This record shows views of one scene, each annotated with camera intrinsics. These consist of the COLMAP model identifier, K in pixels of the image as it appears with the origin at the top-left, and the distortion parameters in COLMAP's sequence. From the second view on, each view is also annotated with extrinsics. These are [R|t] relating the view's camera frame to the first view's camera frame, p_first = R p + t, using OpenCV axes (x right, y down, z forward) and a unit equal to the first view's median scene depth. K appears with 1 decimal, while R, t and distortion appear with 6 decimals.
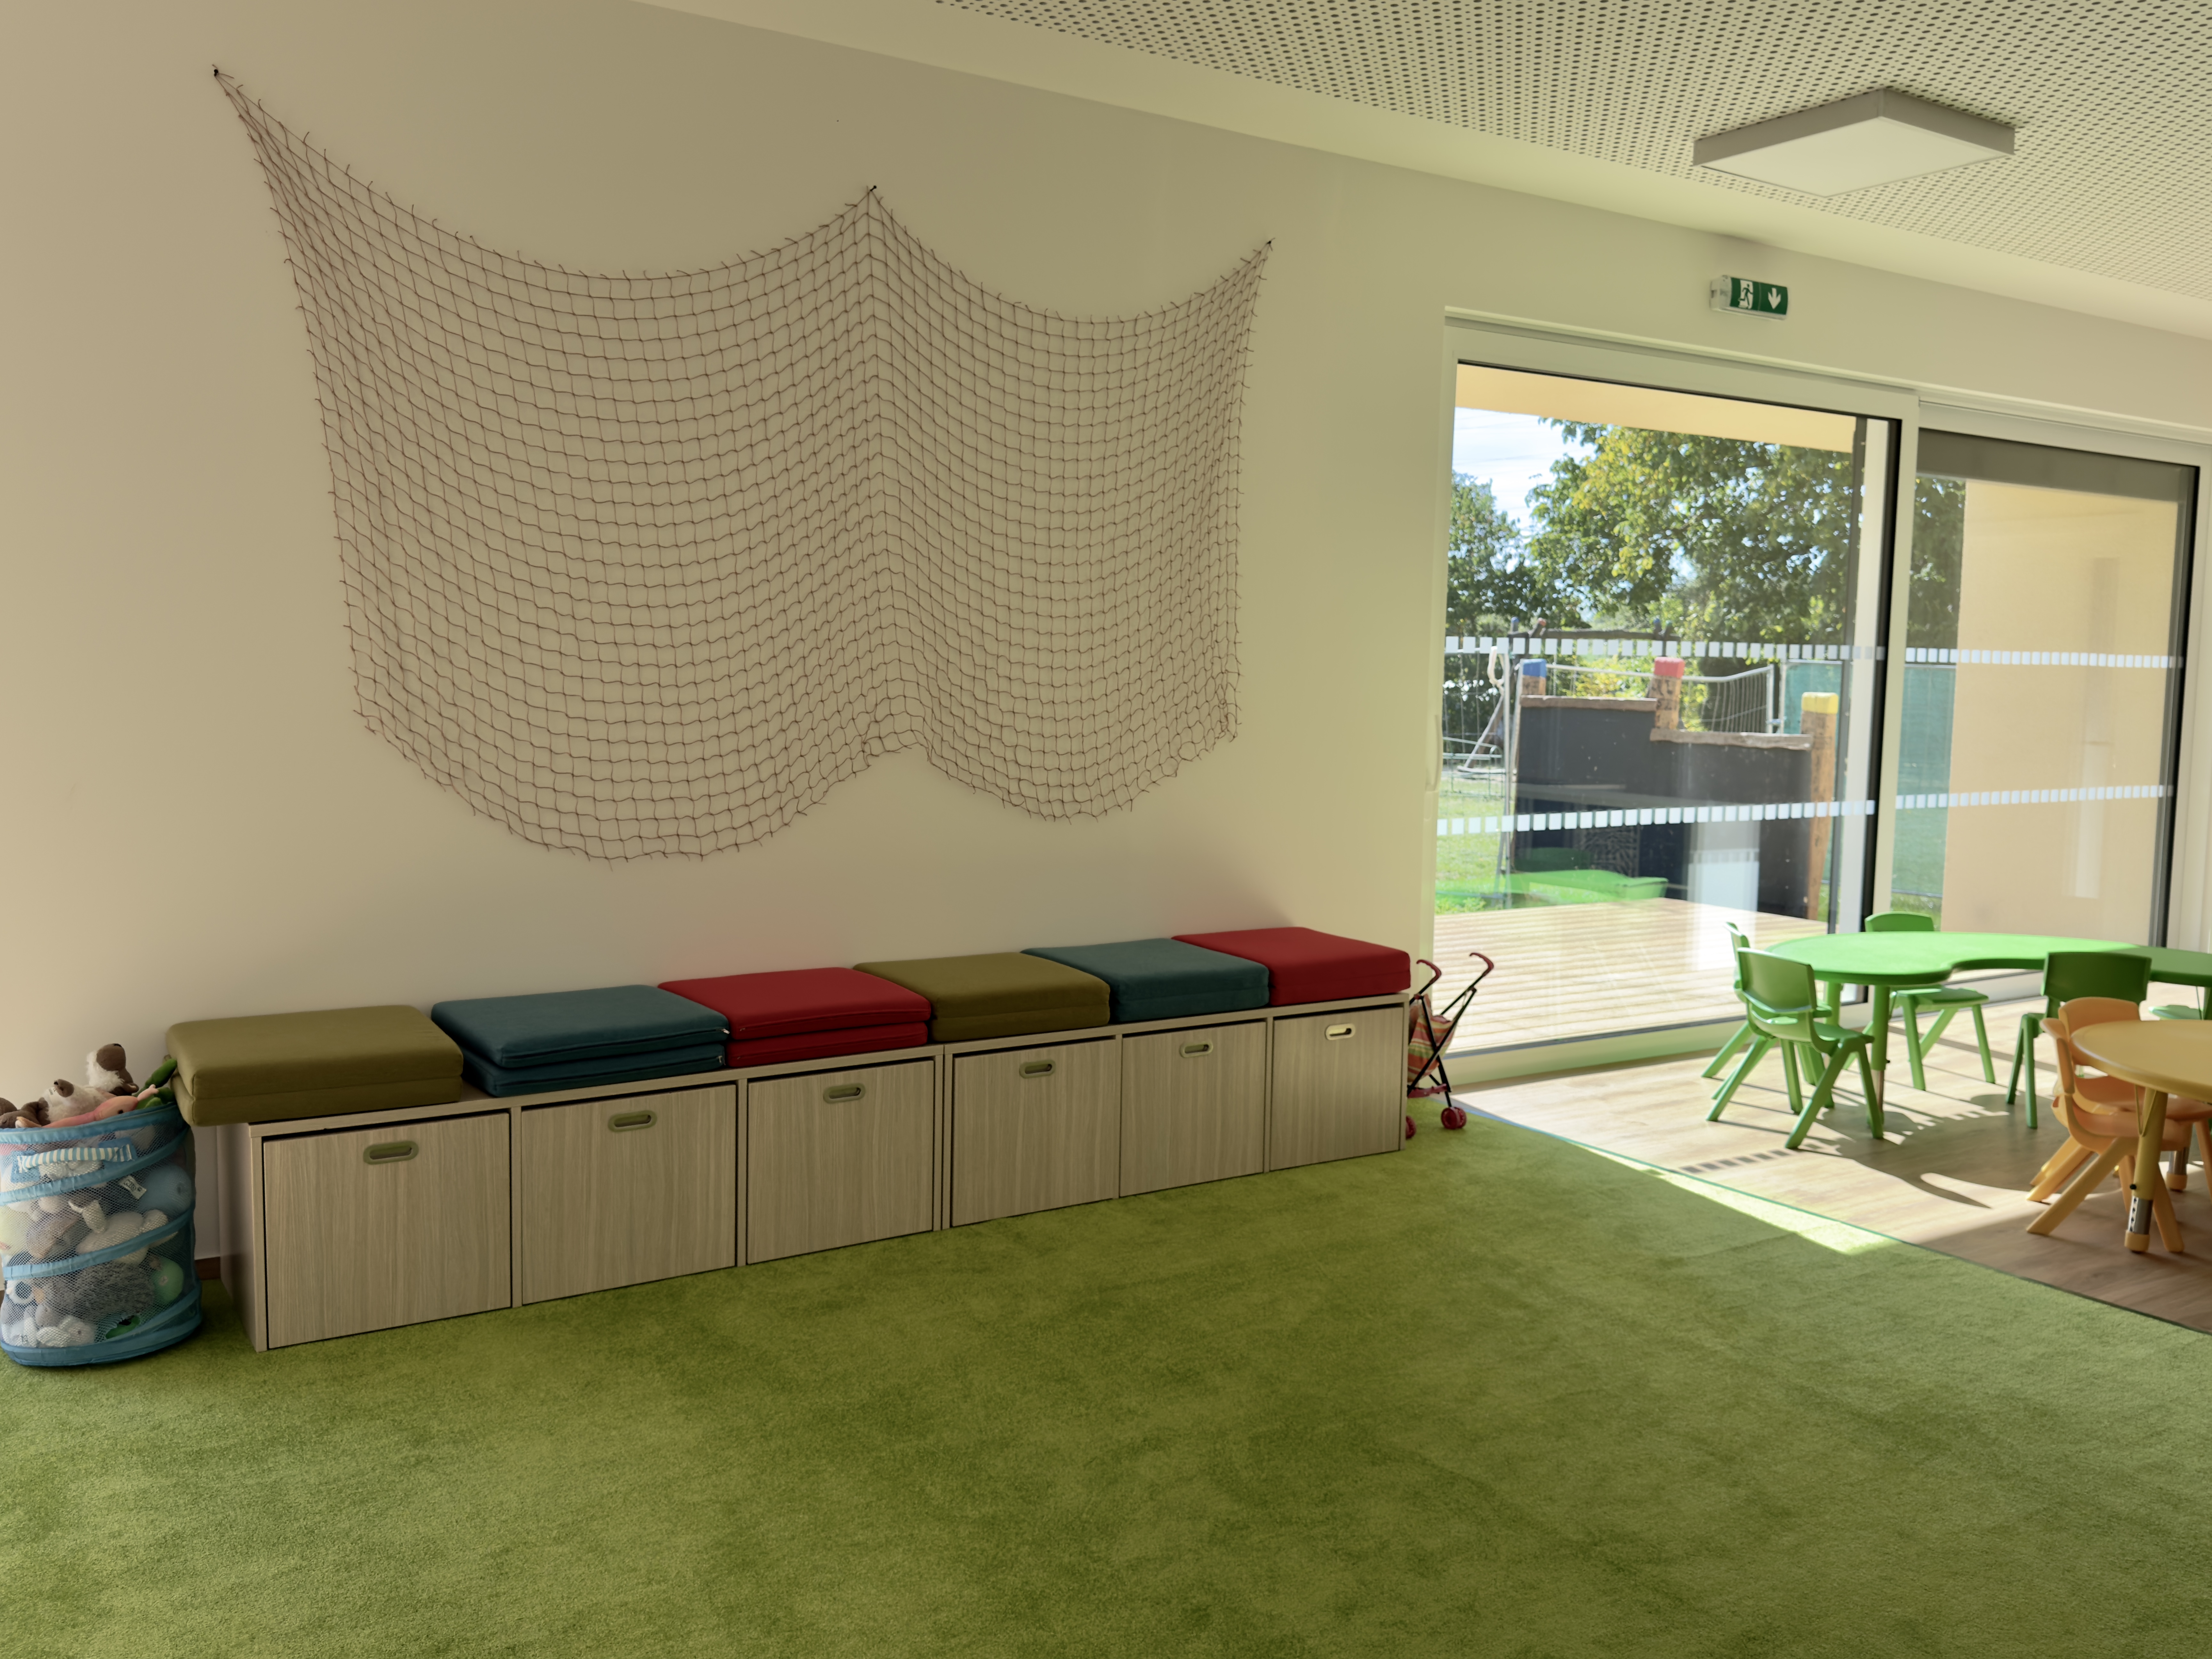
lens RADIAL K [[1797.1, 0, 1092.3], [0, 1797.1, 823.7], [0, 0, 1]] dist [0.099907, -0.156928]
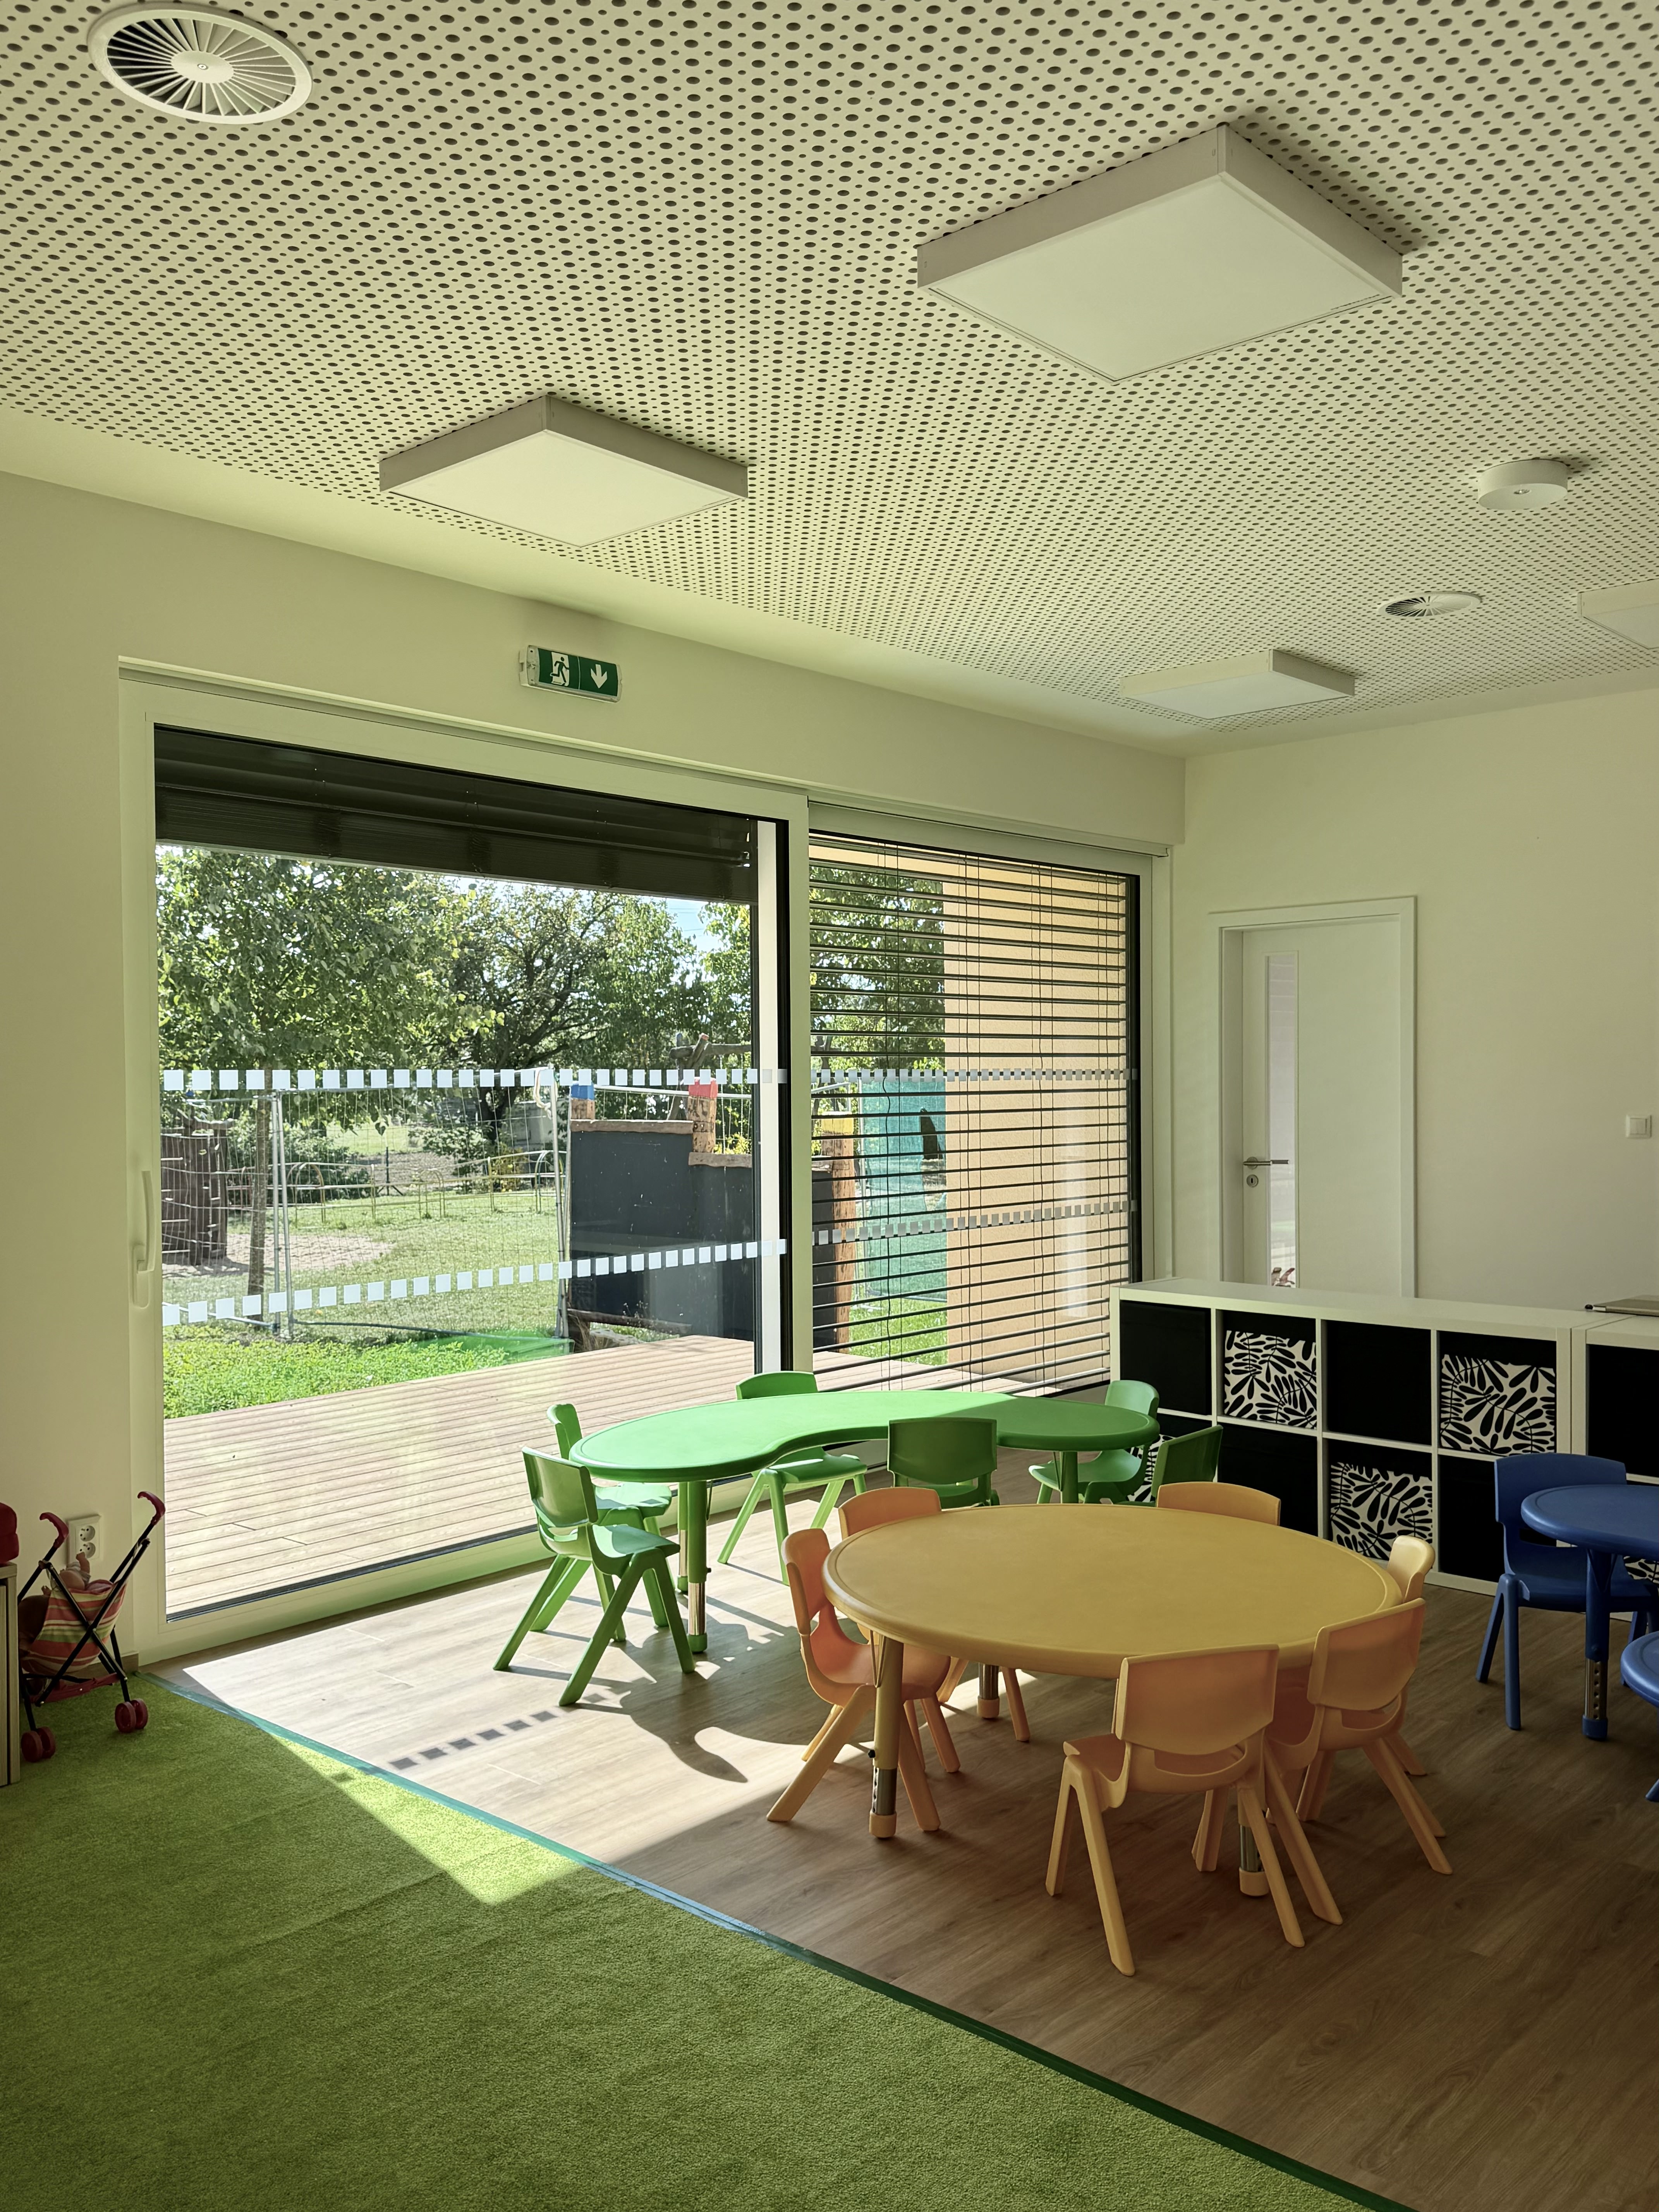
lens RADIAL K [[1797.1, 0, 832.9], [0, 1797.1, 1099.8], [0, 0, 1]] dist [0.099907, -0.156928]
pose [[0.963956, -0.027990, 0.264585, 0.301970], [0.048206, 0.996366, -0.070226, -0.024676], [-0.261658, 0.080449, 0.961802, 0.189656]]
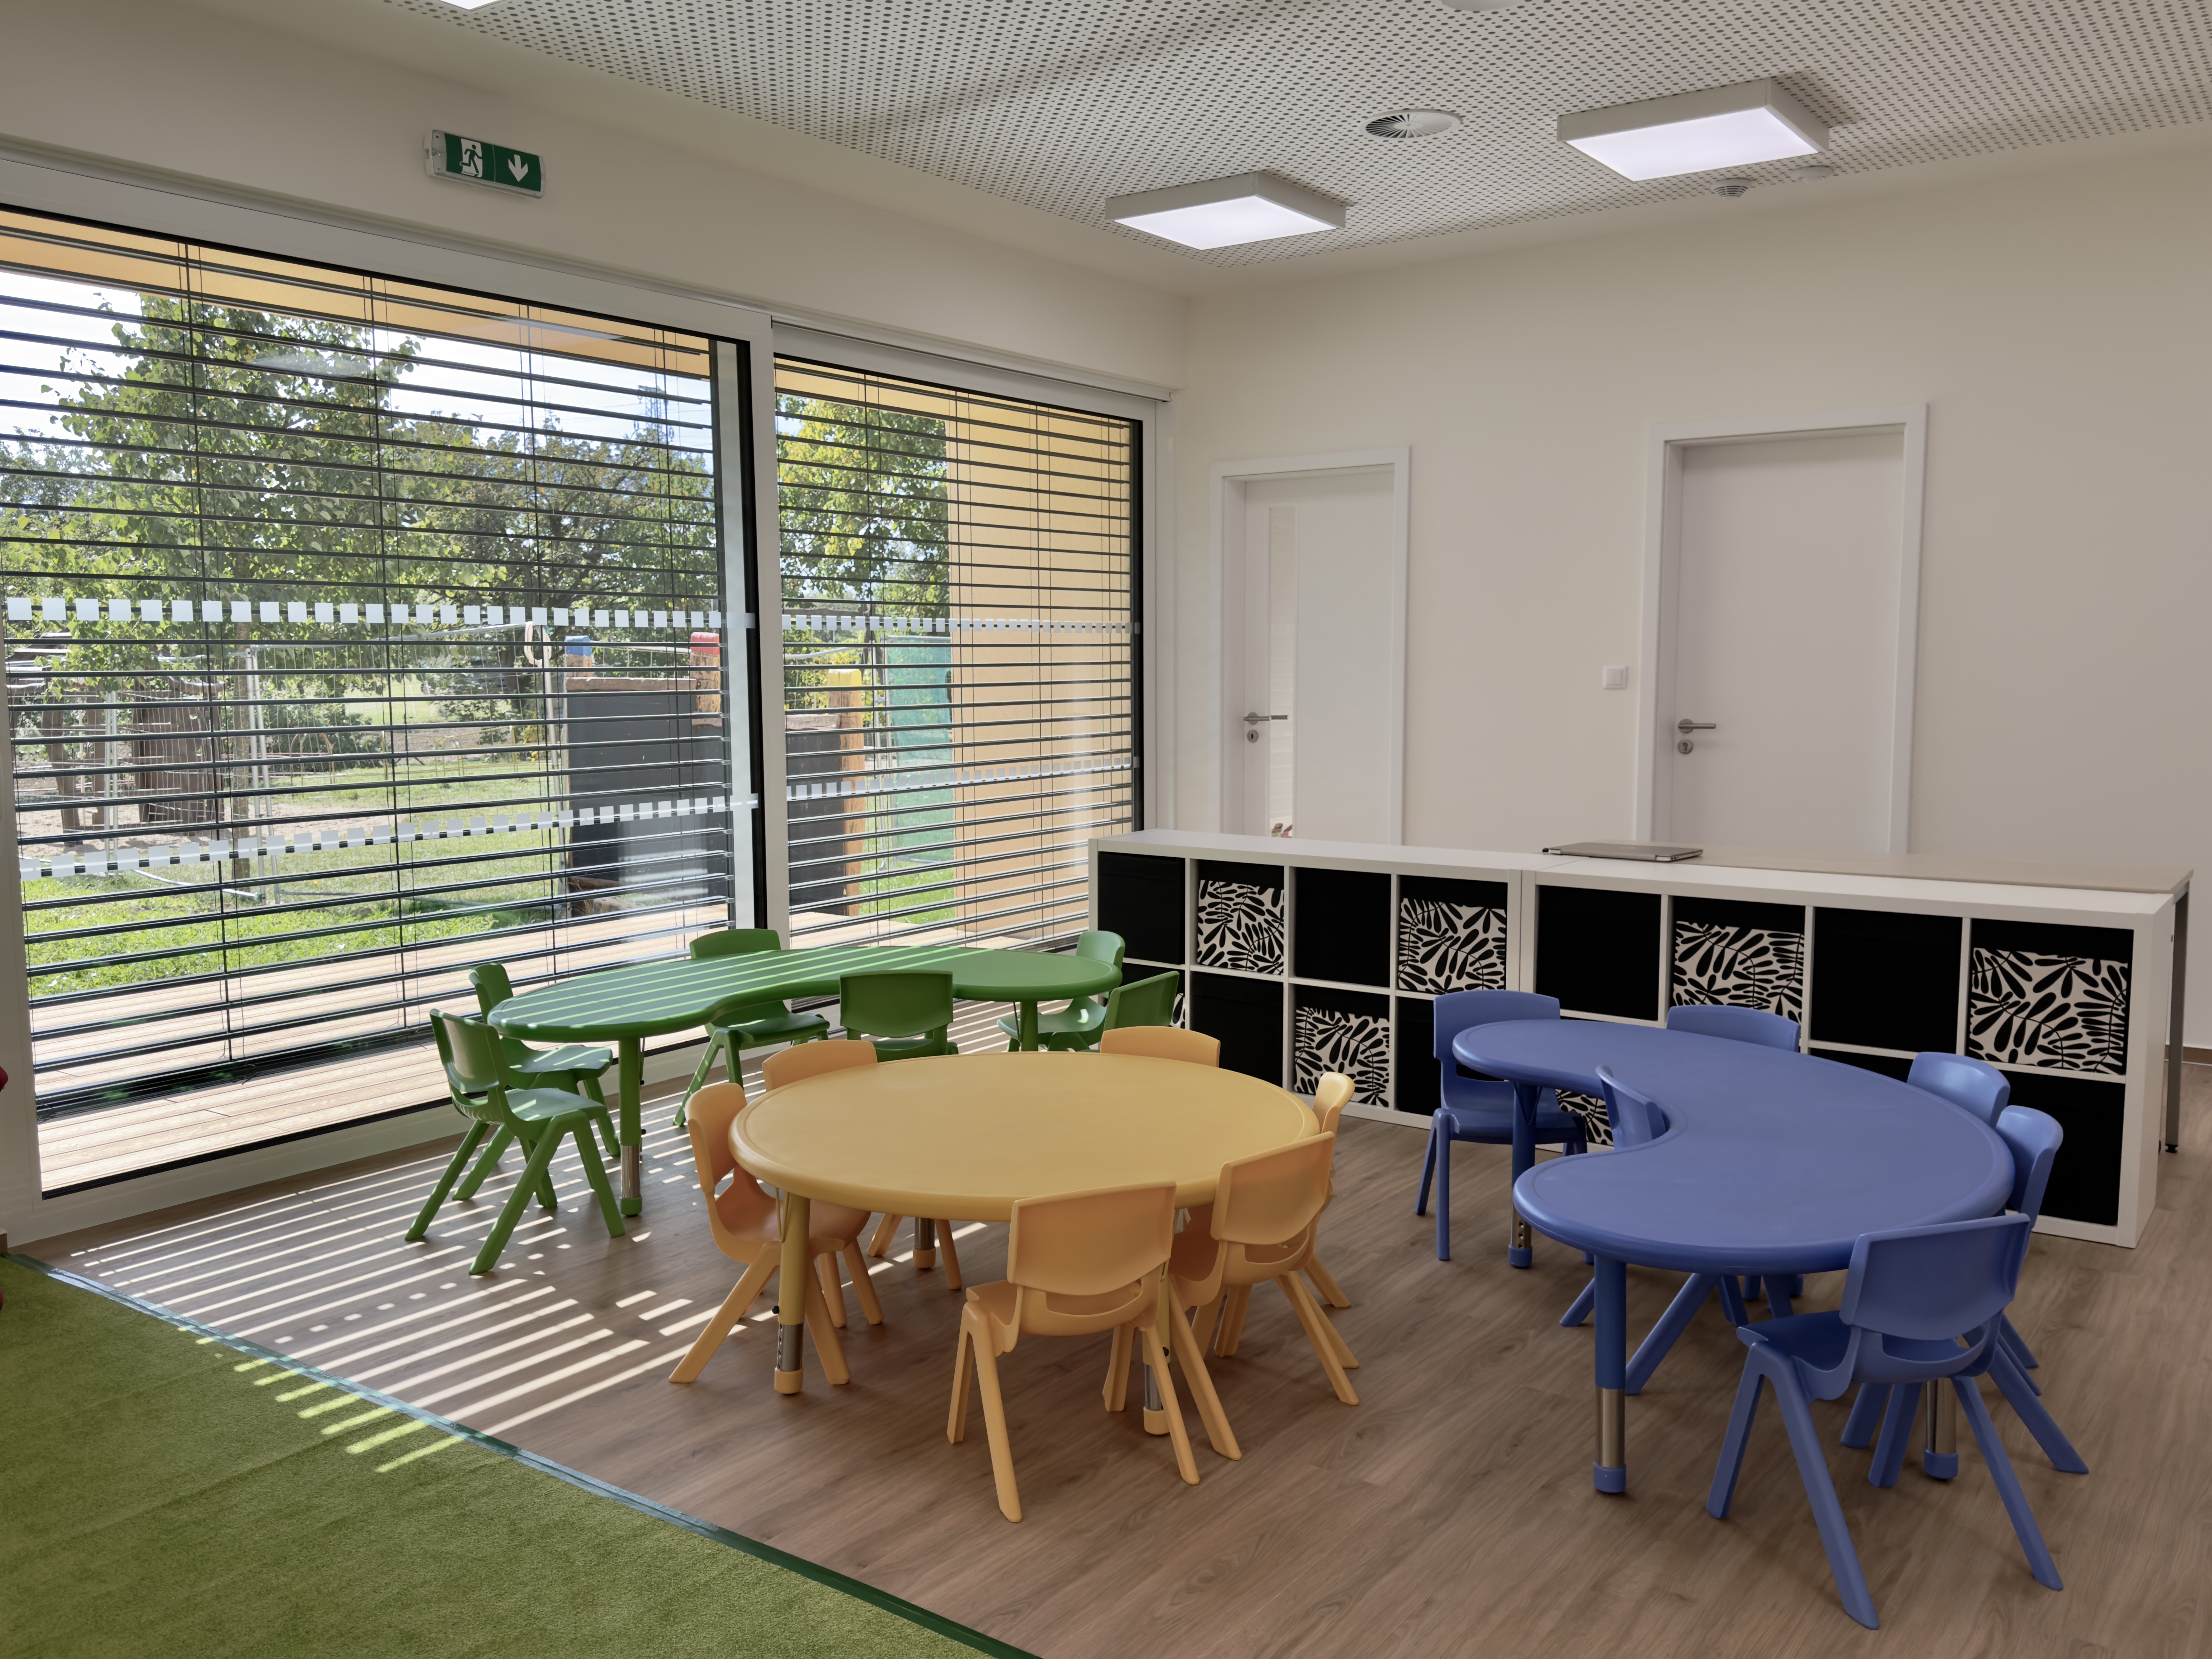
lens RADIAL K [[1797.1, 0, 1088.7], [0, 1797.1, 825.4], [0, 0, 1]] dist [0.099907, -0.156928]
pose [[0.929527, -0.057331, 0.364269, 0.365768], [0.053590, 0.998355, 0.020379, -0.008573], [-0.364838, 0.000578, 0.931071, 0.213926]]
